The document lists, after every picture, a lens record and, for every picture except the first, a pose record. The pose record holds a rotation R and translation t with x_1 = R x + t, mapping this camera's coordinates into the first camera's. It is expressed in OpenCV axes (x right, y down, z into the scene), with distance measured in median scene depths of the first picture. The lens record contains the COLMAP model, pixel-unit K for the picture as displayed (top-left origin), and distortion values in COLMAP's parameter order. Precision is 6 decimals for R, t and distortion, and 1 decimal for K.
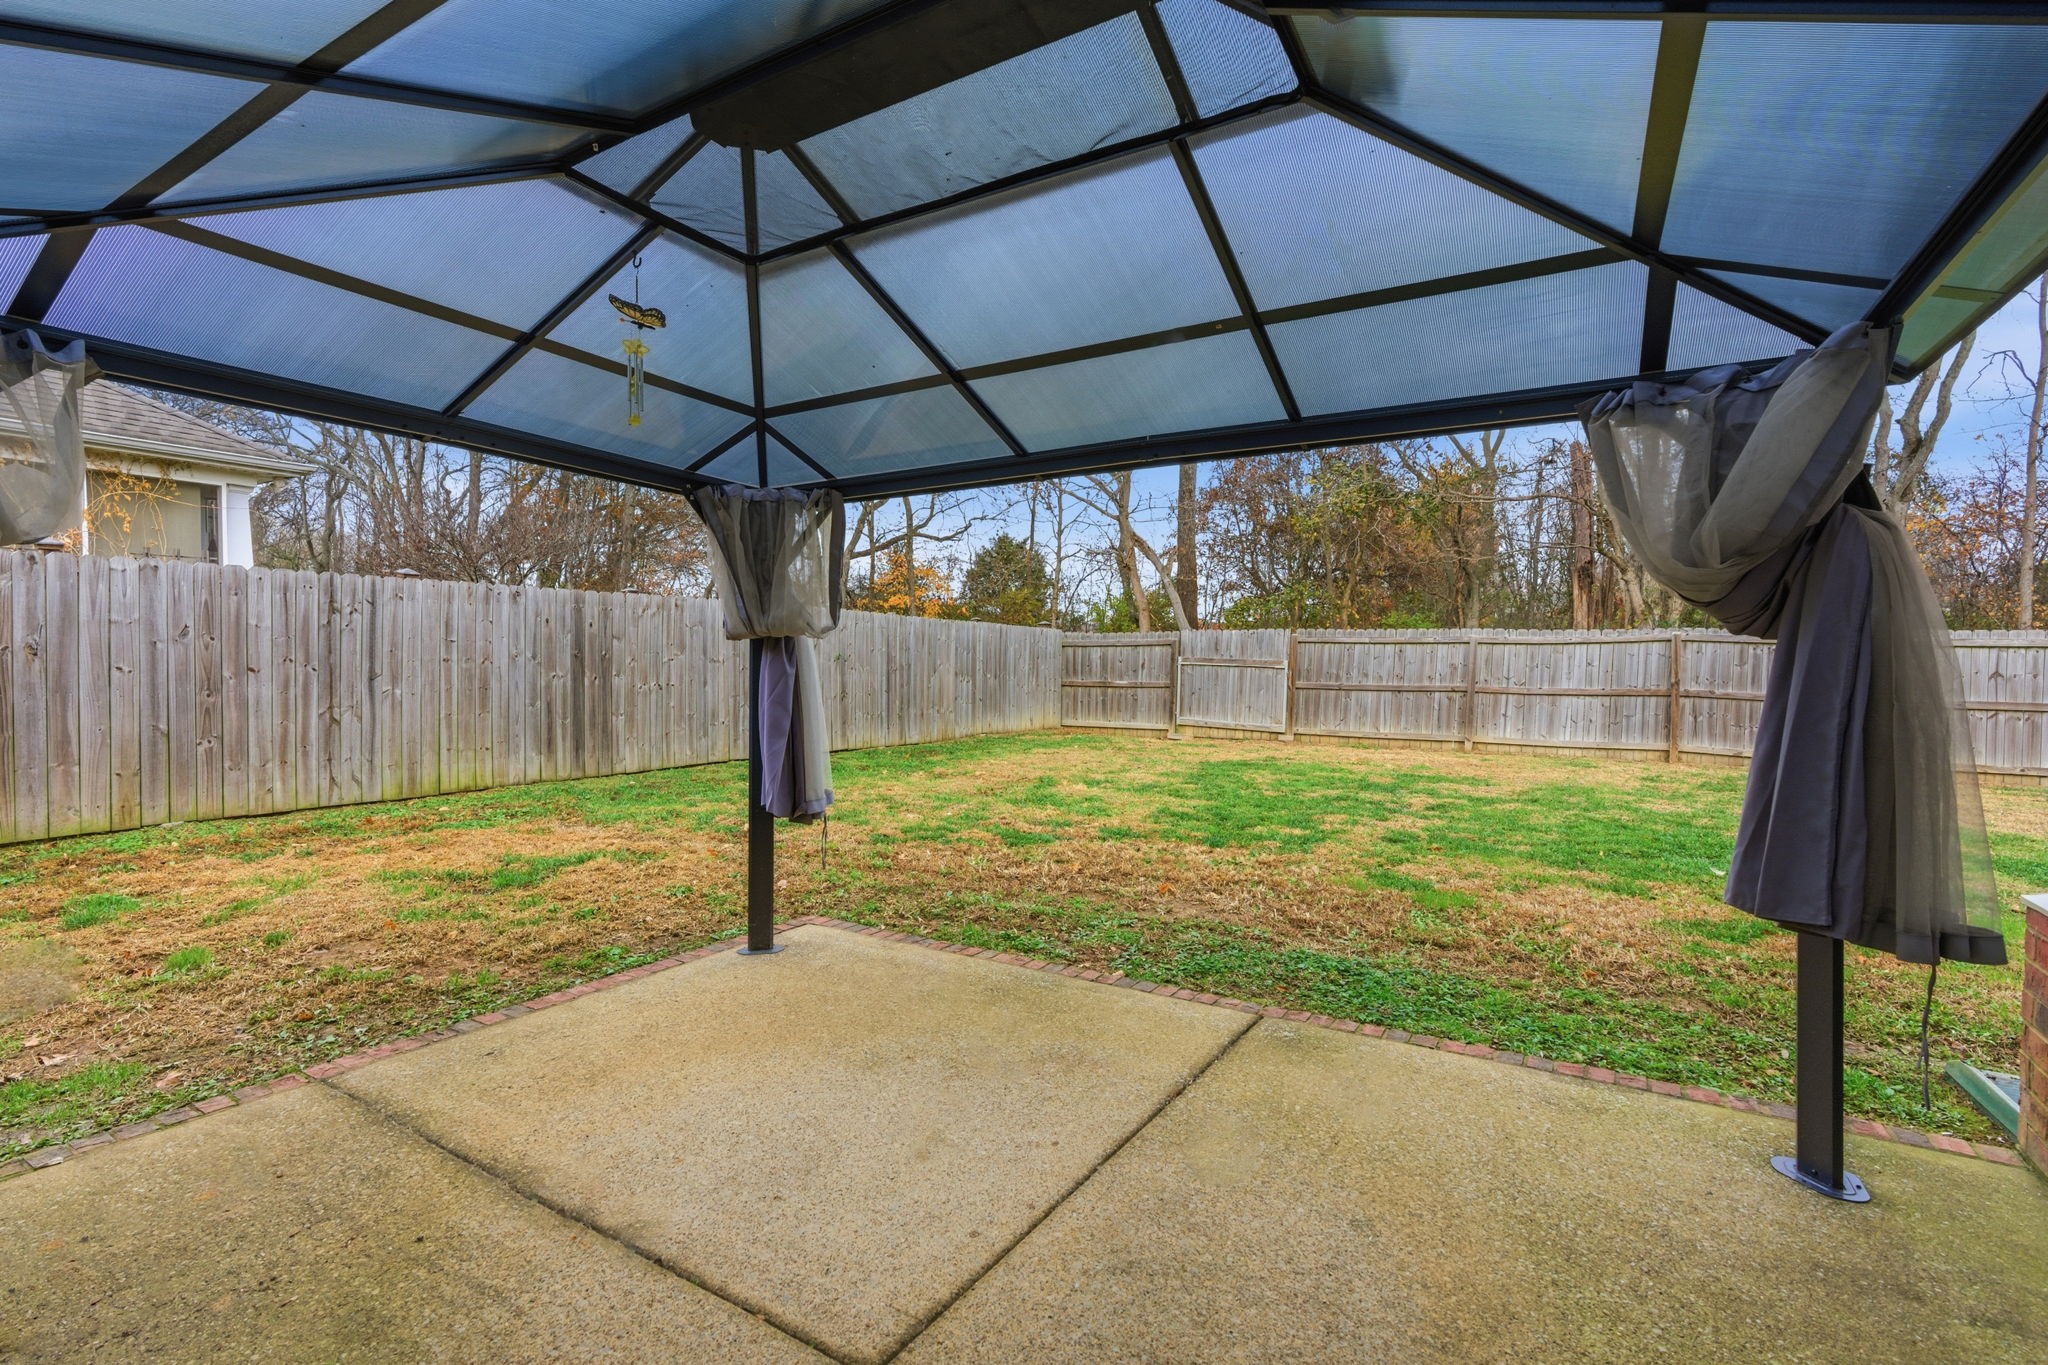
lens RADIAL K [[920.8, 0, 1031.4], [0, 920.8, 668.4], [0, 0, 1]] dist [0.002667, 0.000929]
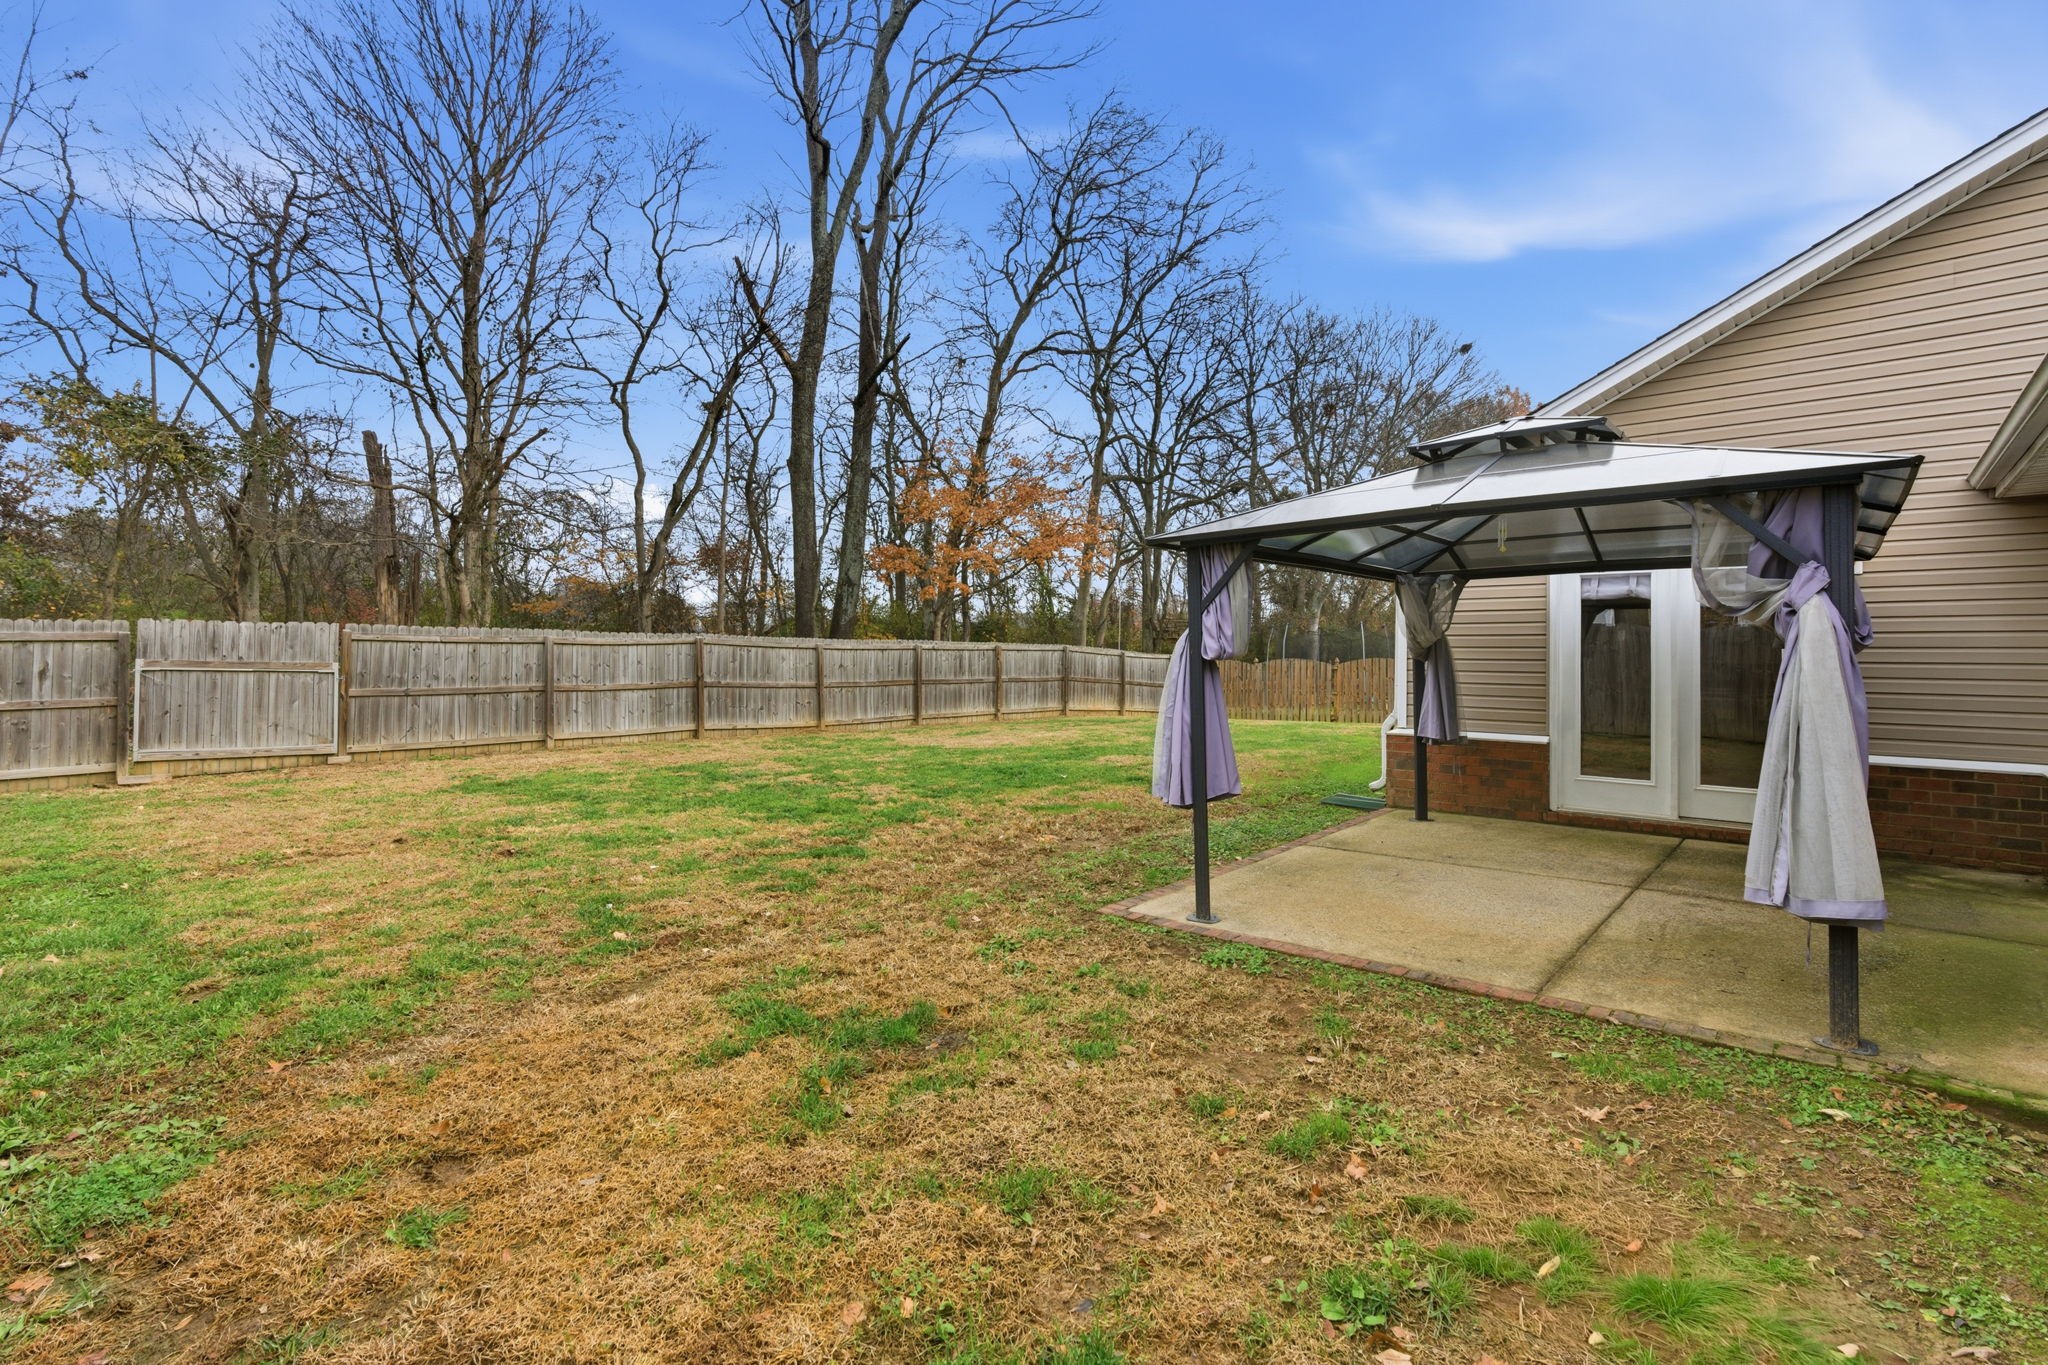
lens RADIAL K [[920.8, 0, 1031.4], [0, 920.8, 668.4], [0, 0, 1]] dist [0.002667, 0.000929]
pose [[0.174401, -0.019649, 0.984479, -0.430763], [0.011133, 0.999776, 0.017982, -0.012160], [-0.984612, 0.007825, 0.174581, 0.289360]]
